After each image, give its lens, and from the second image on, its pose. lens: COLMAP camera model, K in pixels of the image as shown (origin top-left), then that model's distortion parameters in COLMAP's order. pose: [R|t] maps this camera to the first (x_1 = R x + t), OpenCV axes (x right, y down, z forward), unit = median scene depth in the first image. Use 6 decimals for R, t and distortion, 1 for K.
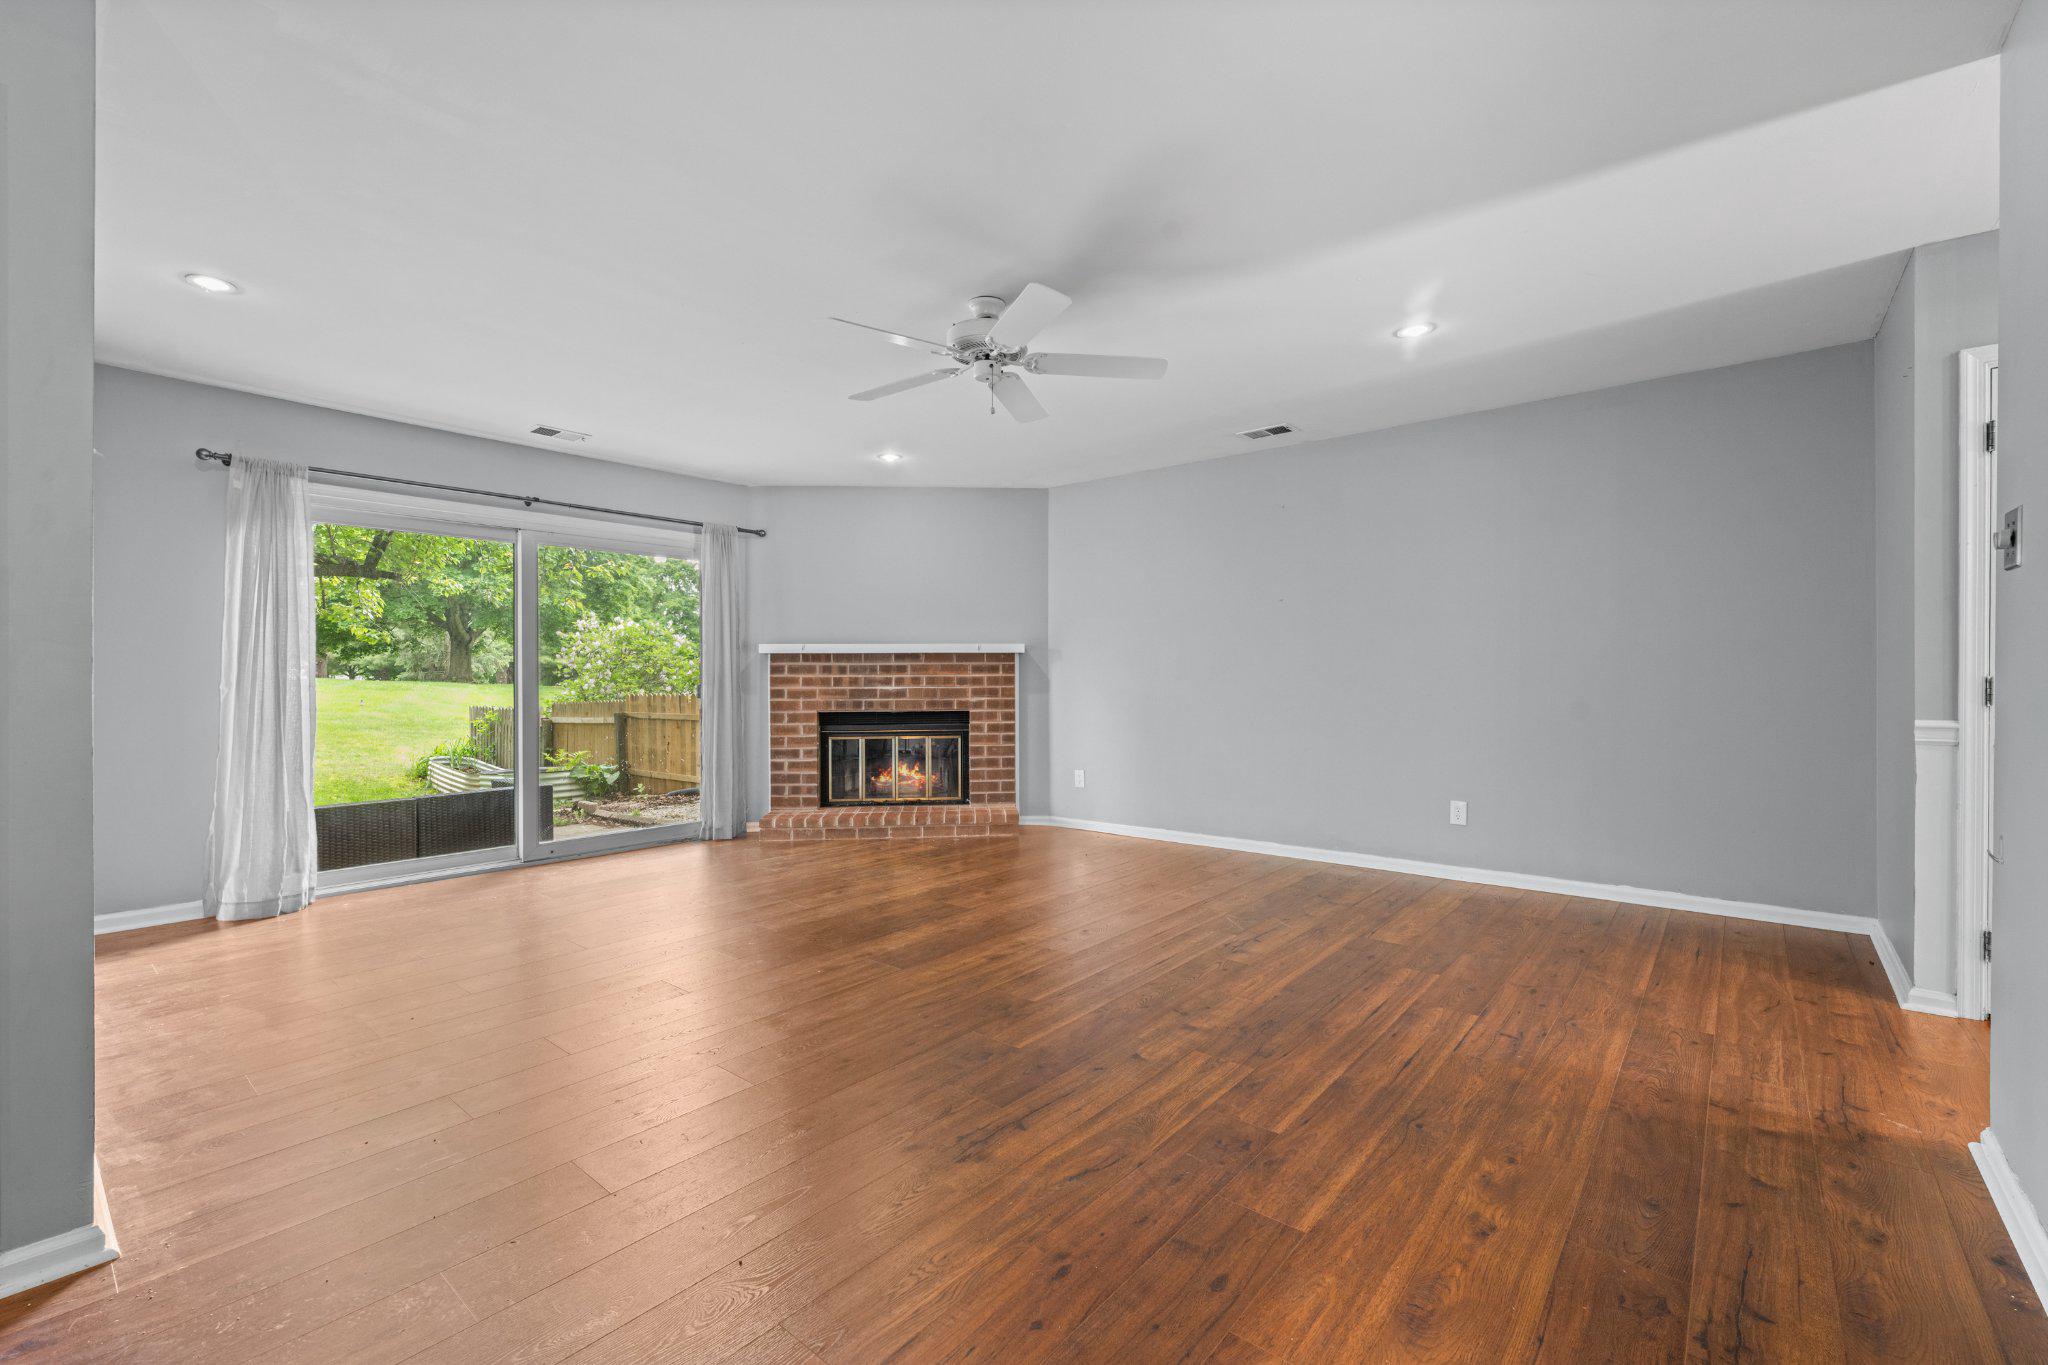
lens RADIAL K [[885.8, 0, 1023.8], [0, 885.8, 686.4], [0, 0, 1]] dist [-0.000282, -0.000008]
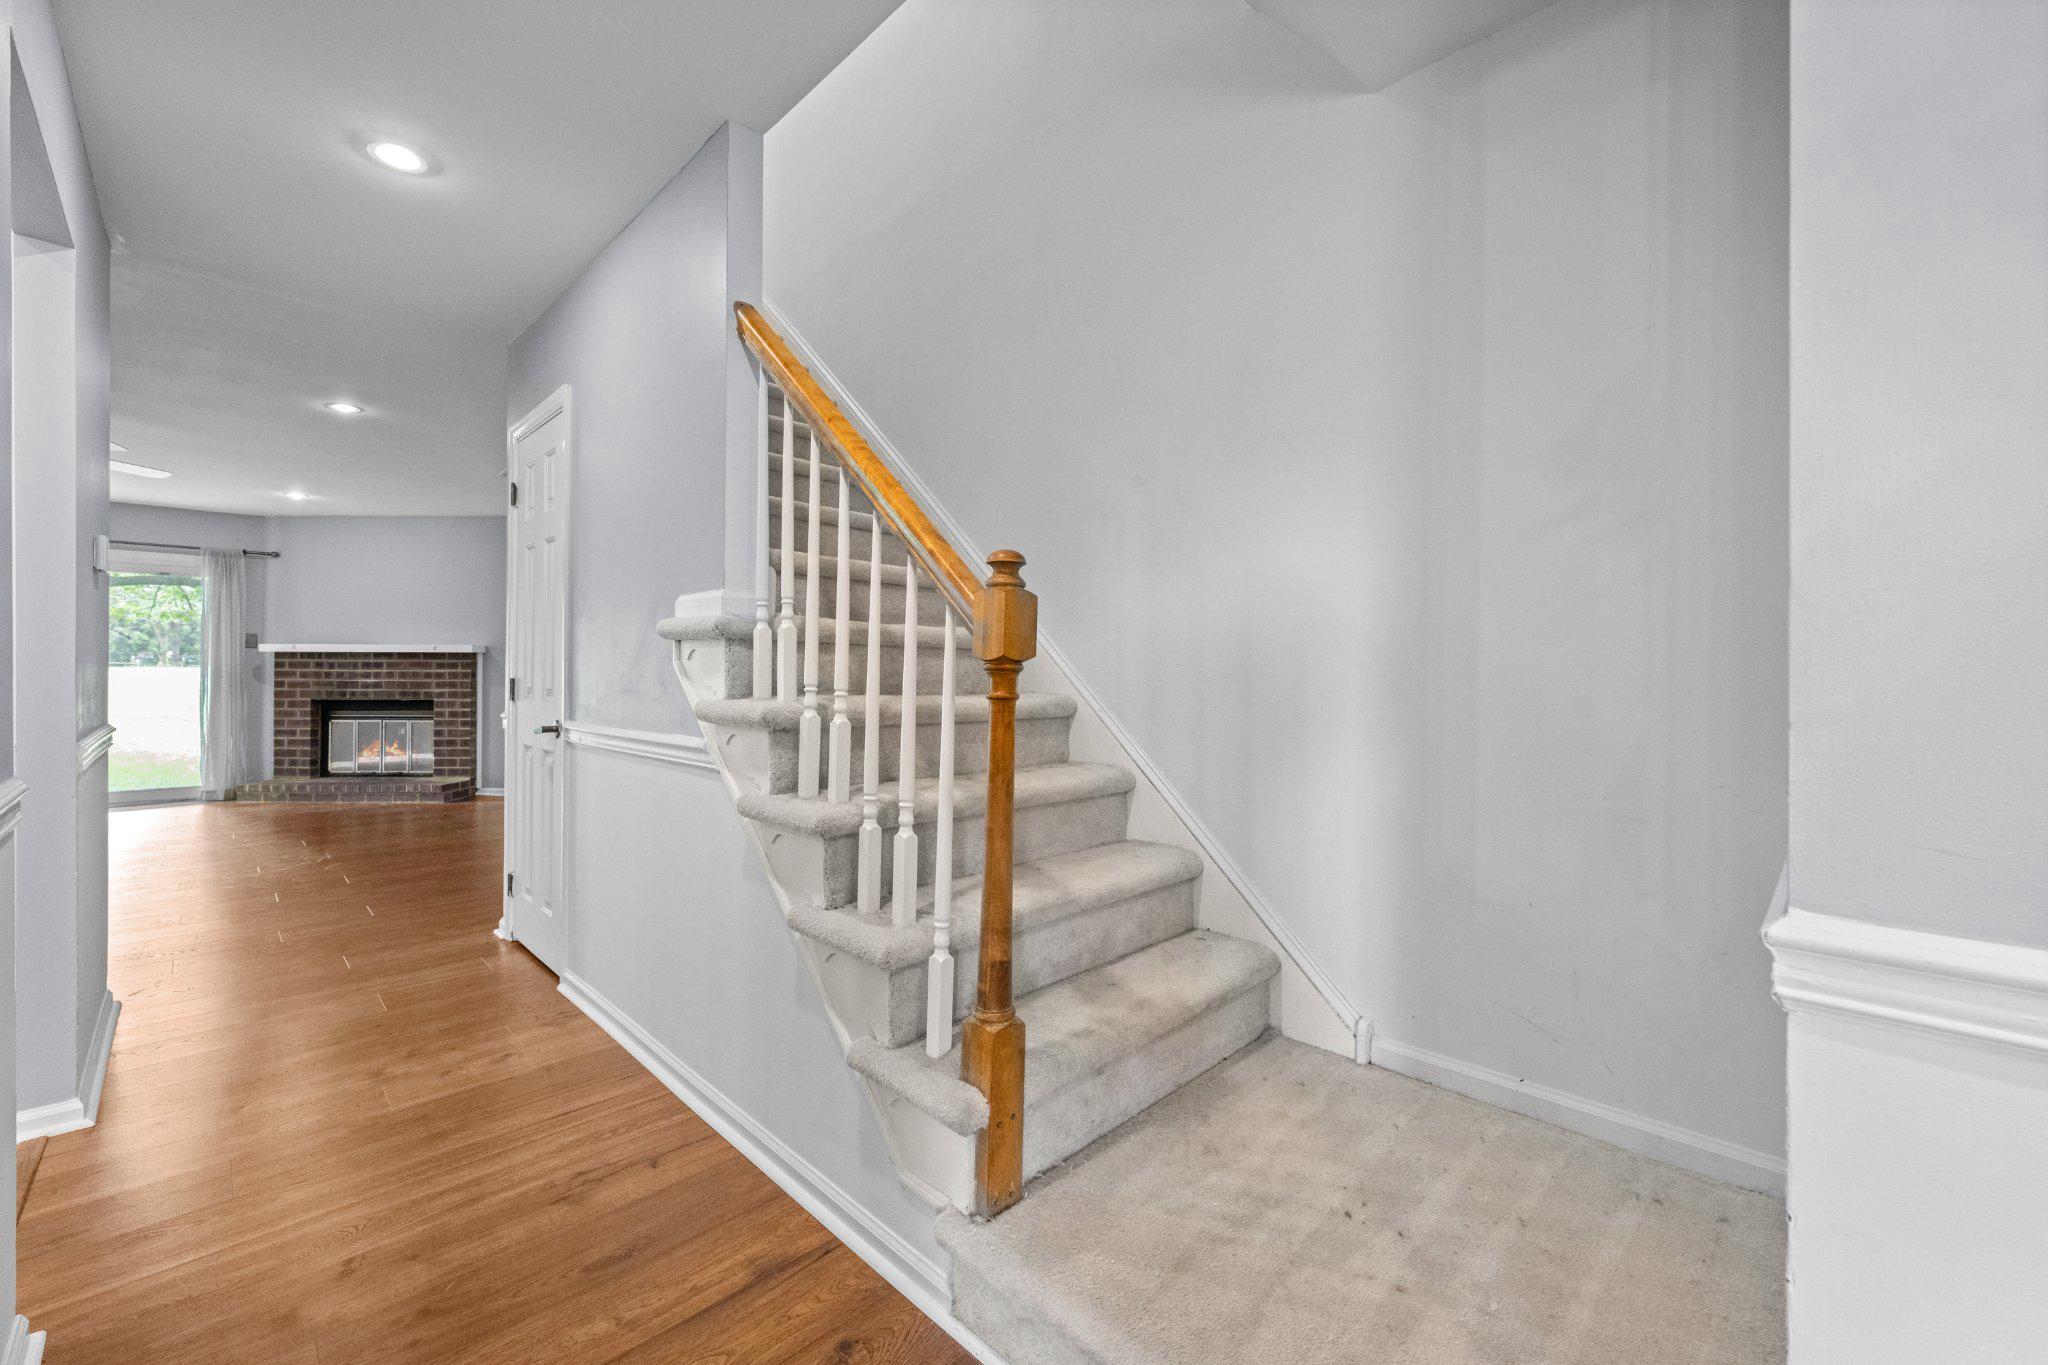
lens RADIAL K [[839.8, 0, 1028.5], [0, 839.8, 683.6], [0, 0, 1]] dist [-0.000868, -0.000918]
pose [[0.995642, 0.009398, -0.092781, 0.866291], [-0.009217, 0.999955, 0.002384, -0.005102], [0.092799, -0.001519, 0.995684, -0.070165]]
